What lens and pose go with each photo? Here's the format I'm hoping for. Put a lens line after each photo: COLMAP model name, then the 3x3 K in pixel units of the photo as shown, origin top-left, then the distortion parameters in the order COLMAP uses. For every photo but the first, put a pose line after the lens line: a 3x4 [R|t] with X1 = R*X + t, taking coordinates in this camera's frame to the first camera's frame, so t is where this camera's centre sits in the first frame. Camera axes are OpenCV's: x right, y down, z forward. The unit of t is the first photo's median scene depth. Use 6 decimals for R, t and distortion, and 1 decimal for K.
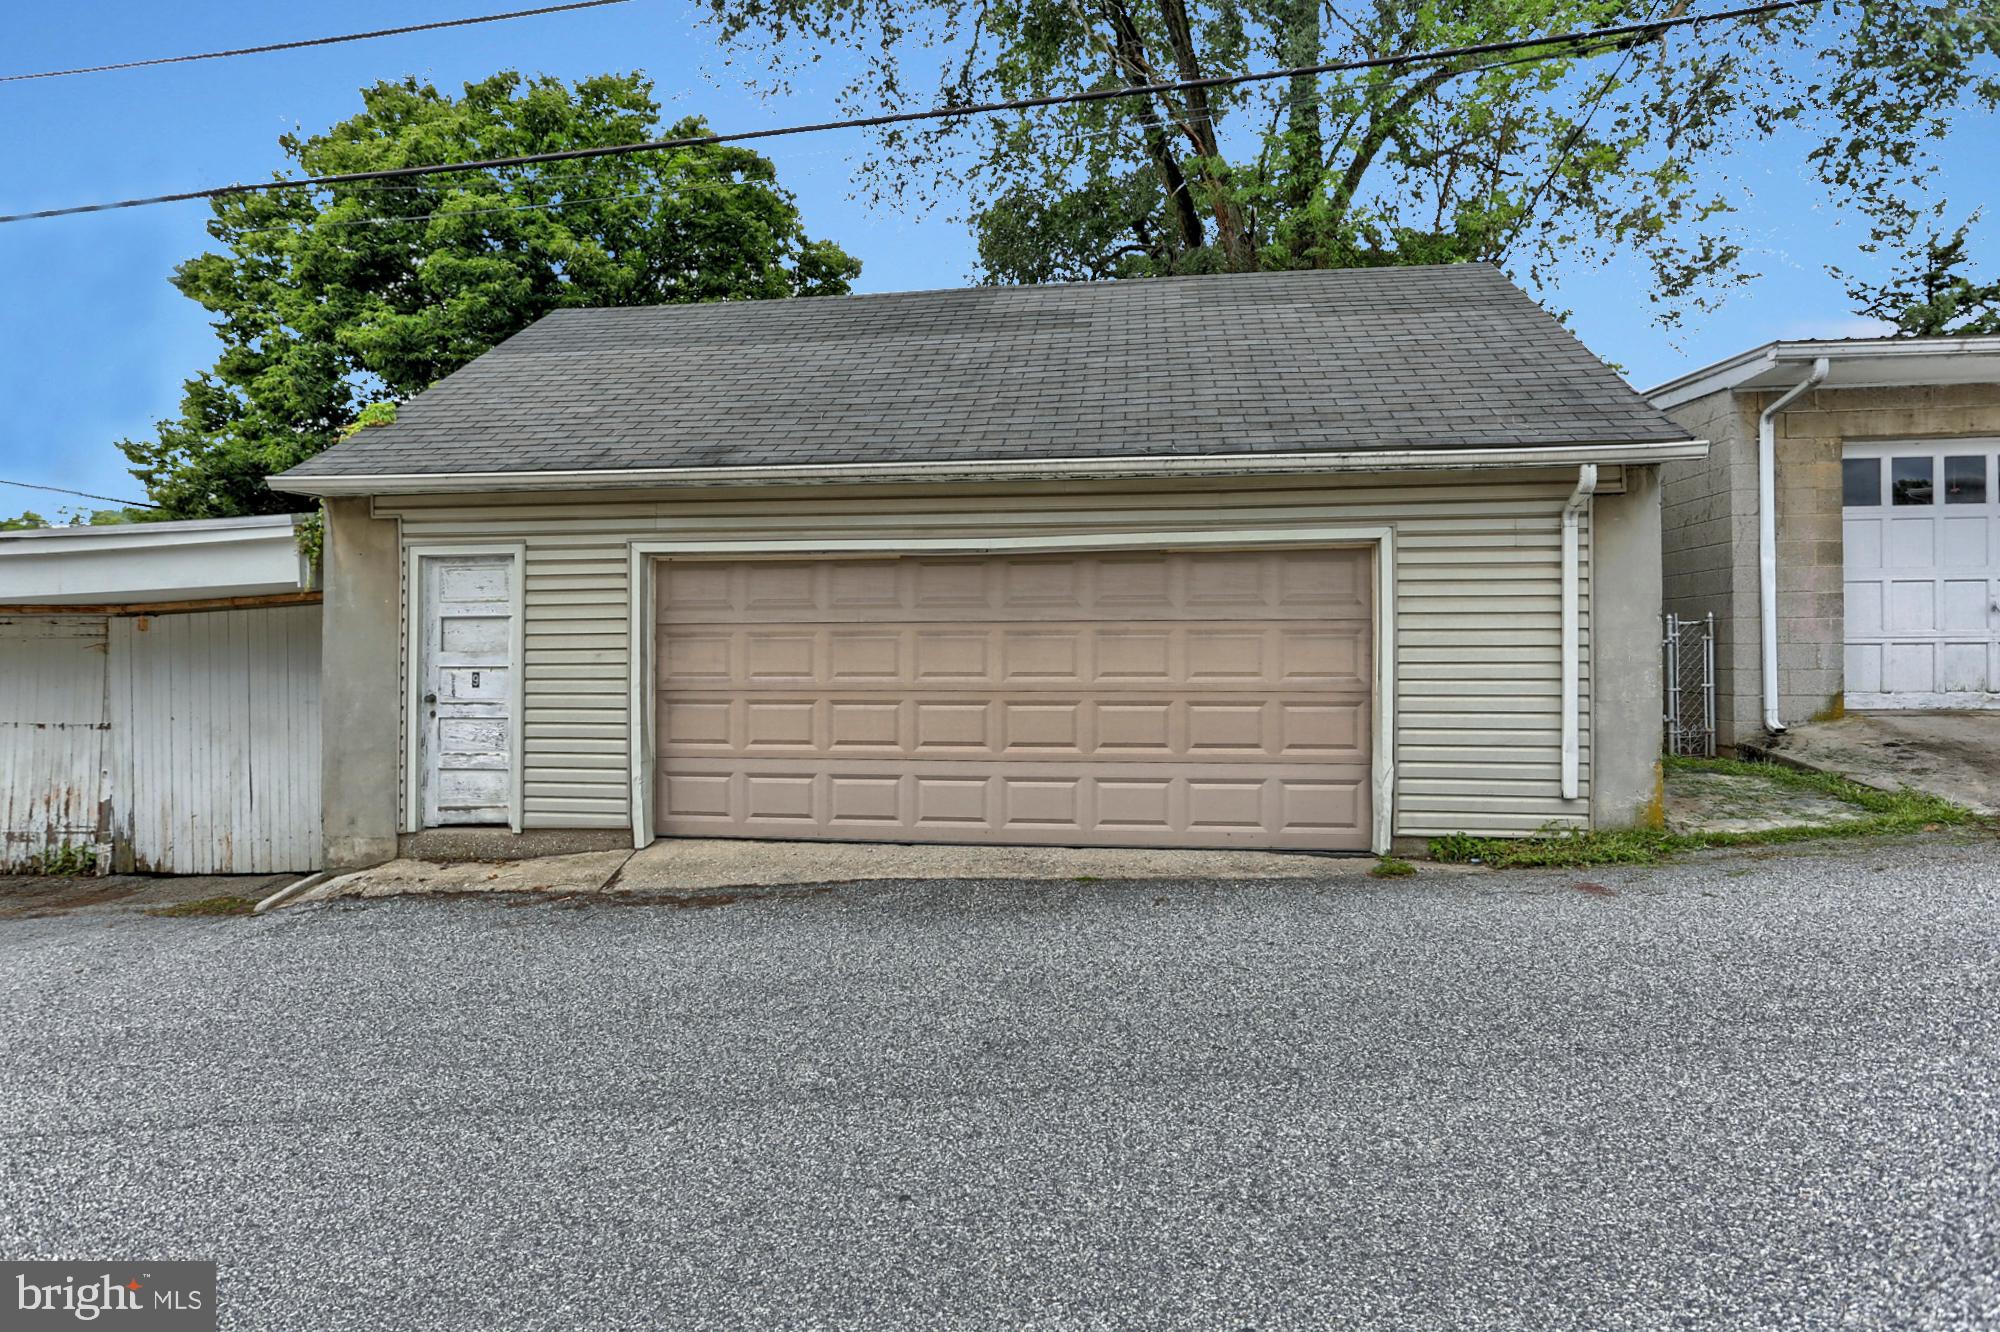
lens RADIAL K [[996.6, 0, 1005.8], [0, 996.6, 648.8], [0, 0, 1]] dist [-0.043320, 0.021481]
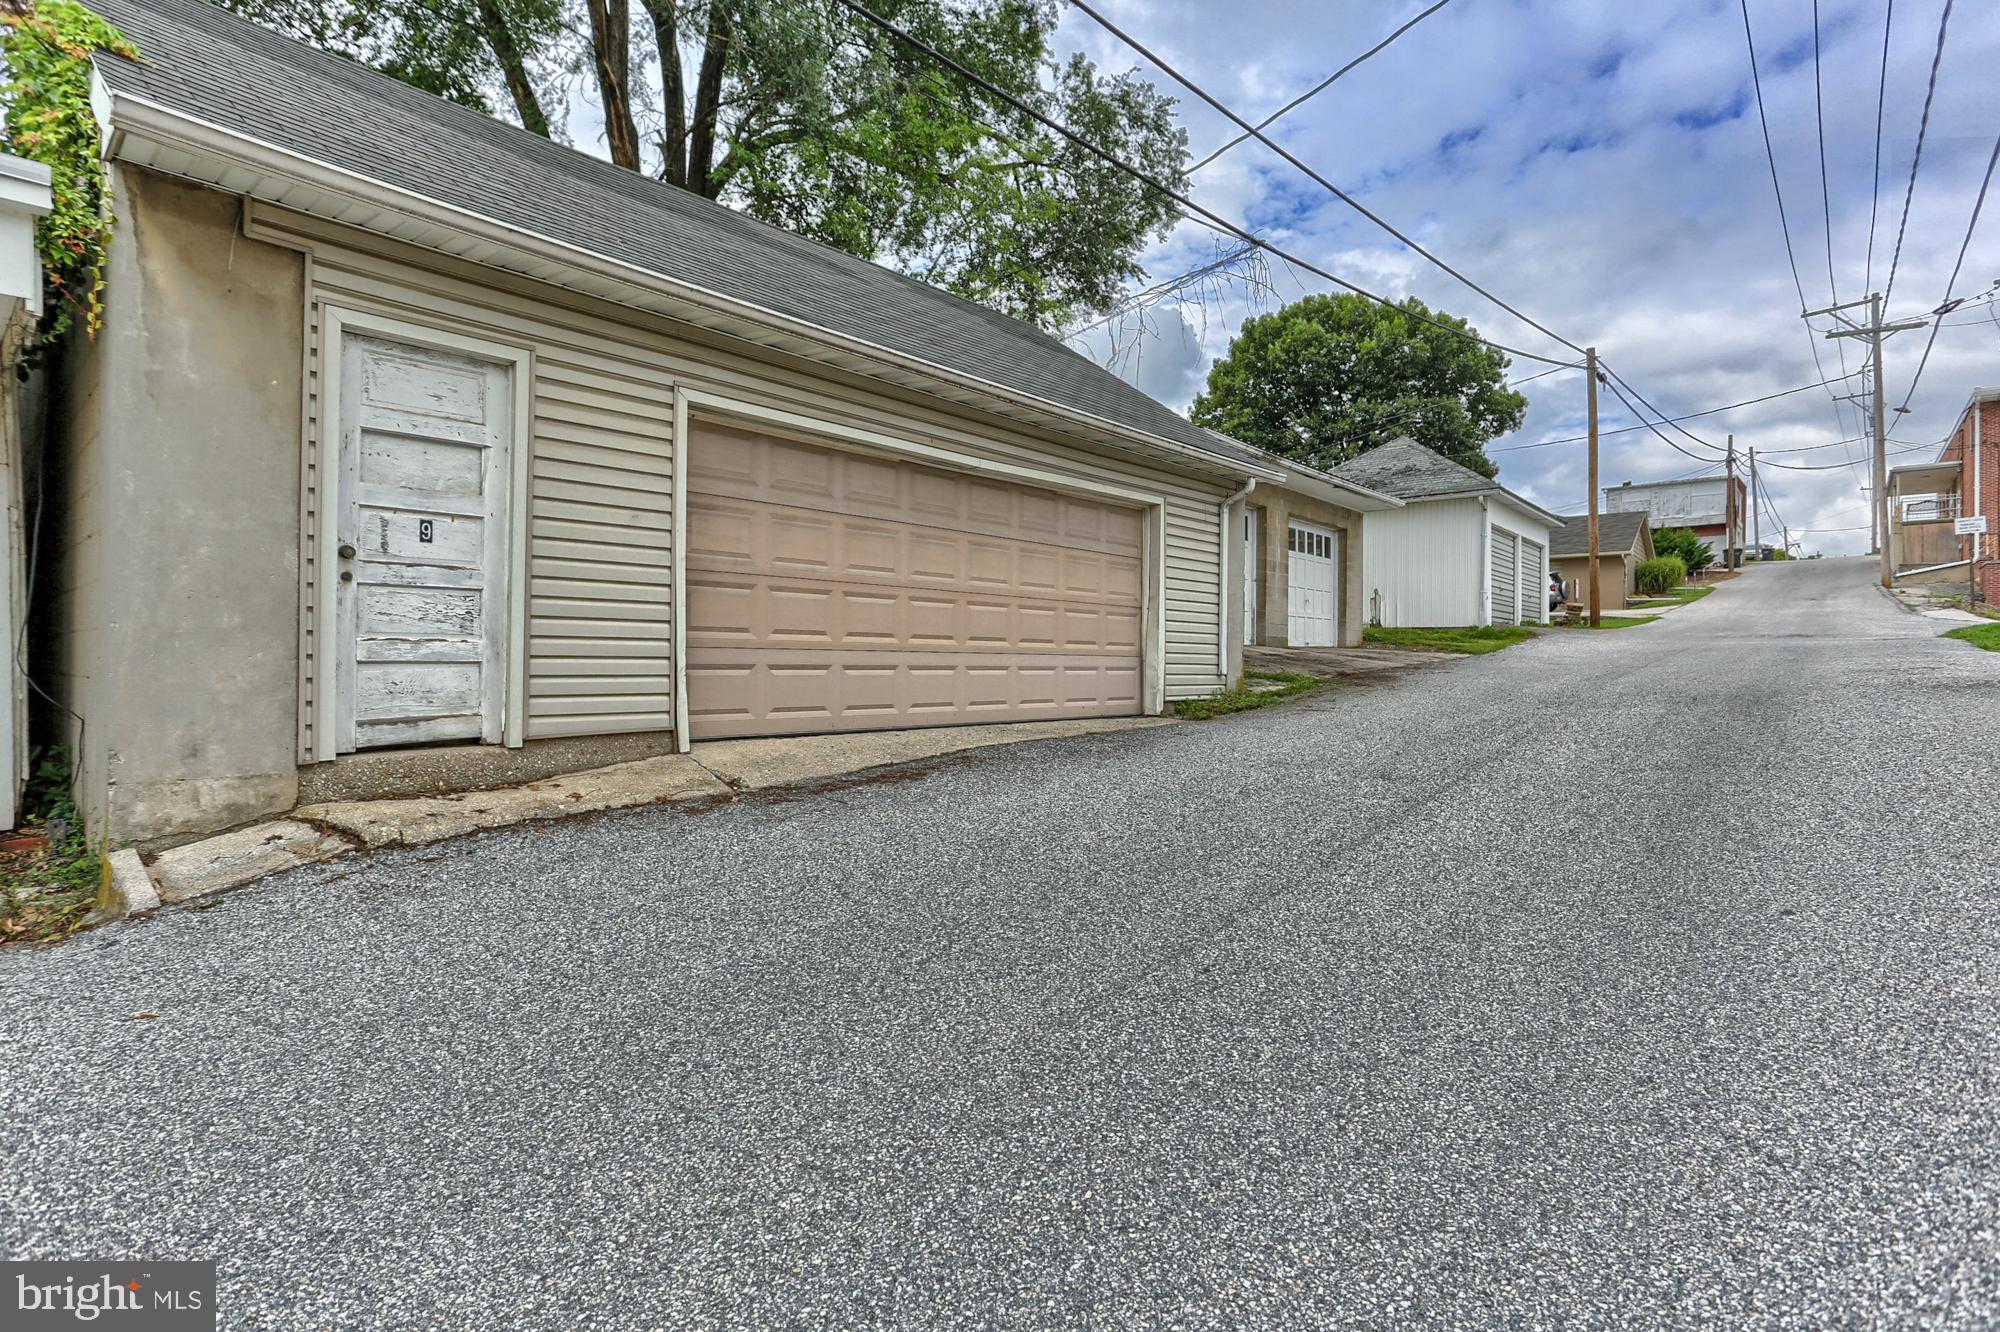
lens RADIAL K [[996.6, 0, 1005.8], [0, 996.6, 648.8], [0, 0, 1]] dist [-0.043320, 0.021481]
pose [[0.563366, 0.018776, 0.825994, -0.894055], [-0.035285, 0.999376, 0.001349, 0.100418], [-0.825454, -0.029905, 0.563677, 0.295551]]
